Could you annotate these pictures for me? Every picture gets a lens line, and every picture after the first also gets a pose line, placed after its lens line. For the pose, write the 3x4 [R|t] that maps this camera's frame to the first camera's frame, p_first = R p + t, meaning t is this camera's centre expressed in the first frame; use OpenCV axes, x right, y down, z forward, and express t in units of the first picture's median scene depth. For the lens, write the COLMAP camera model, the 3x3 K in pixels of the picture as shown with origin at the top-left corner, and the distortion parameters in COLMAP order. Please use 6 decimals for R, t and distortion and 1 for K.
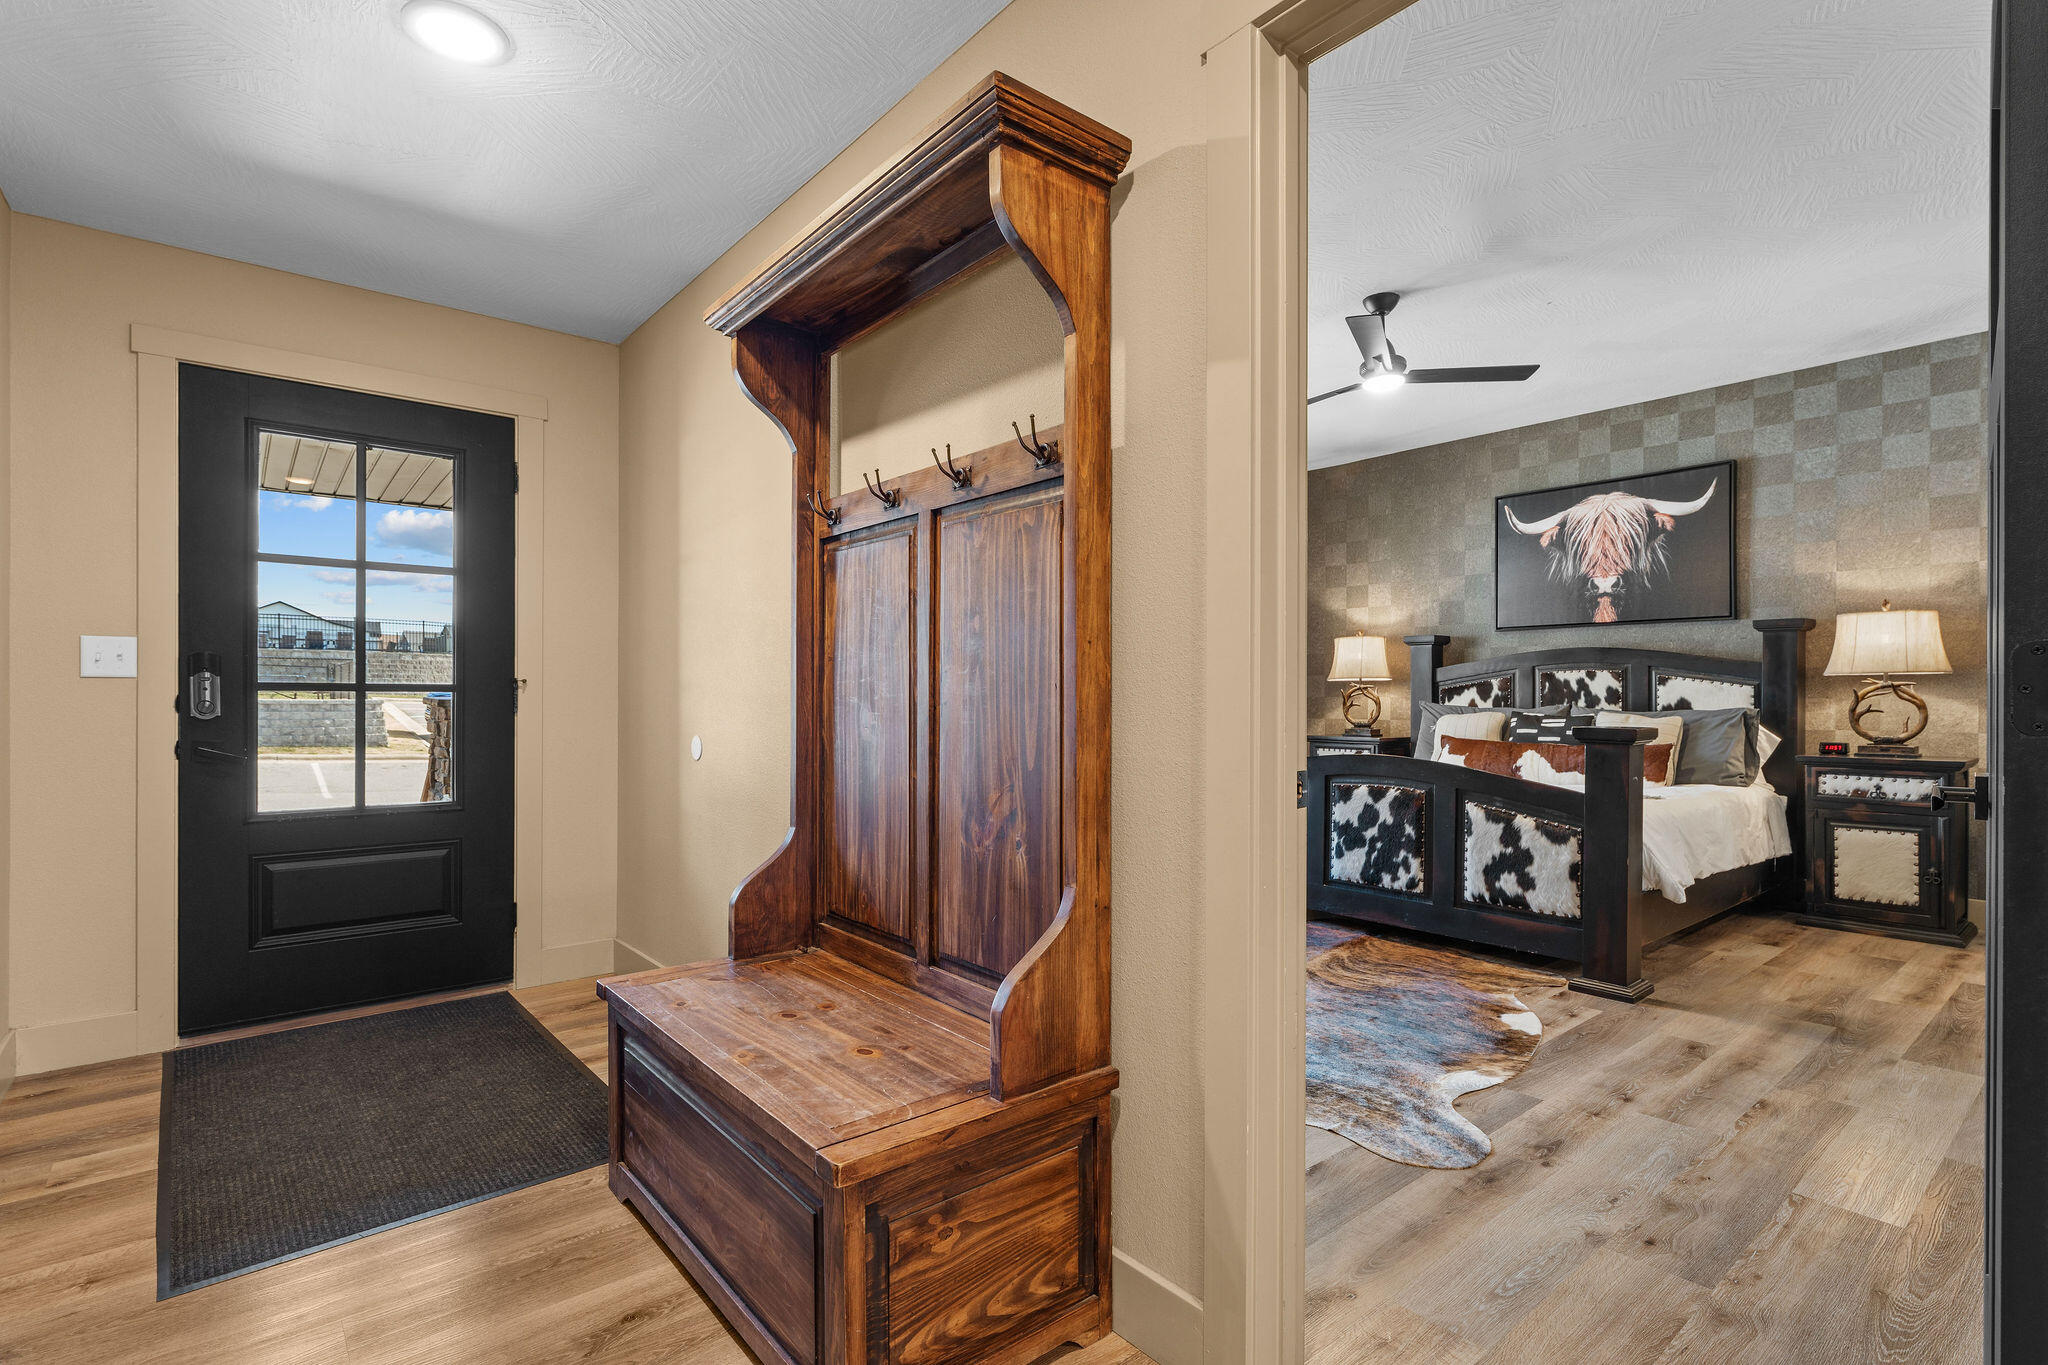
lens RADIAL K [[984.0, 0, 1024.0], [0, 984.0, 682.5], [0, 0, 1]] dist [-0.000397, -0.000304]
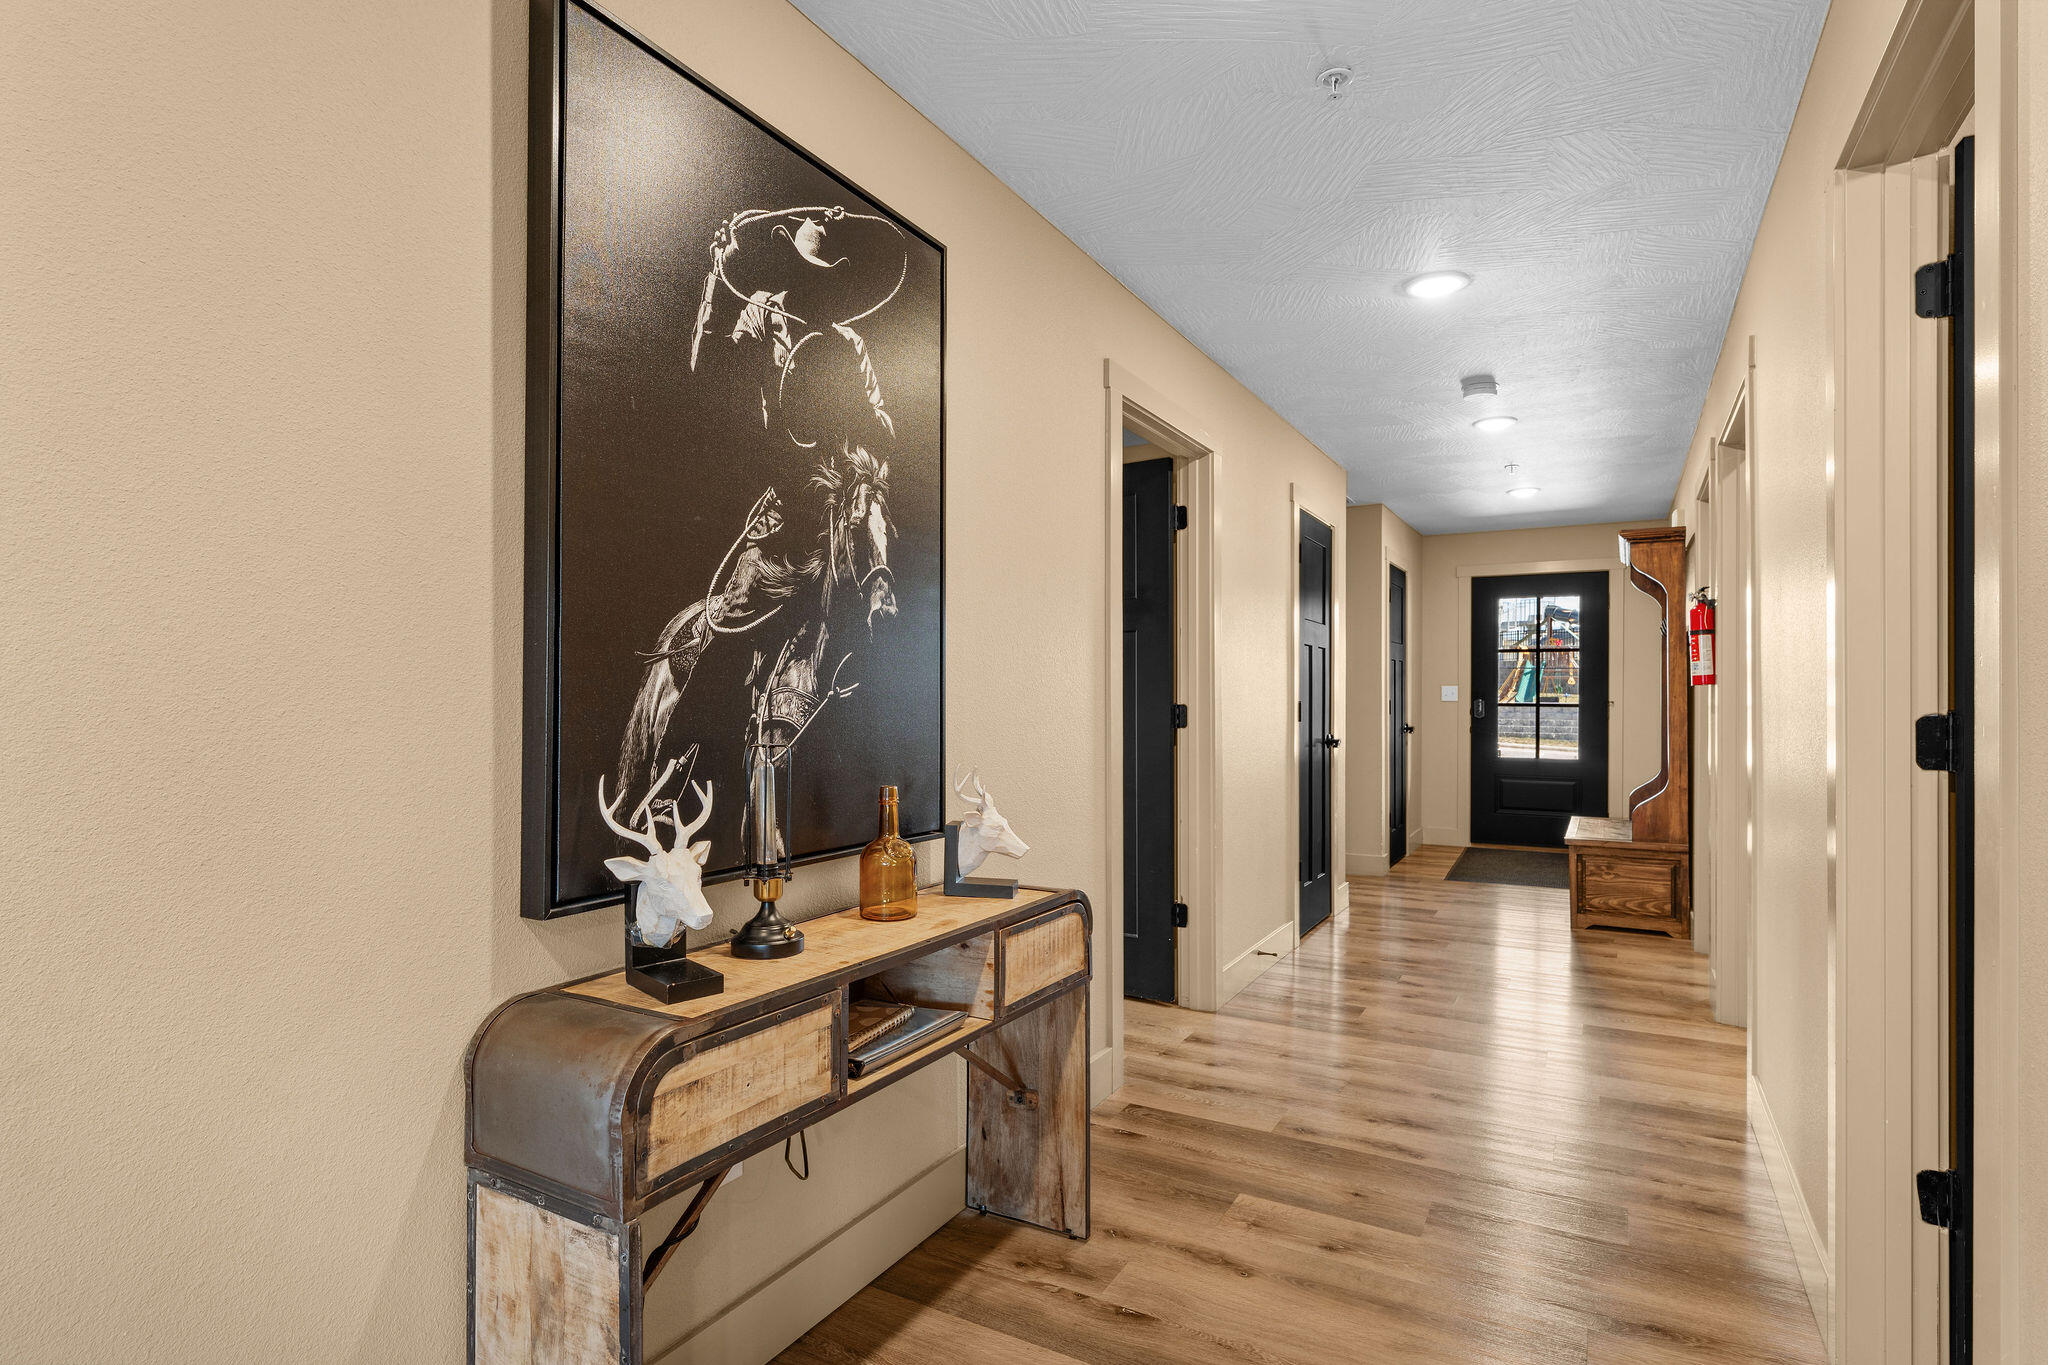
lens RADIAL K [[1033.4, 0, 1024.0], [0, 1033.4, 682.5], [0, 0, 1]] dist [0.001819, 0.000207]
pose [[0.366862, -0.007736, -0.930243, 1.144985], [0.004586, 0.999968, -0.006508, -0.039555], [0.930264, -0.001879, 0.366886, -0.998067]]
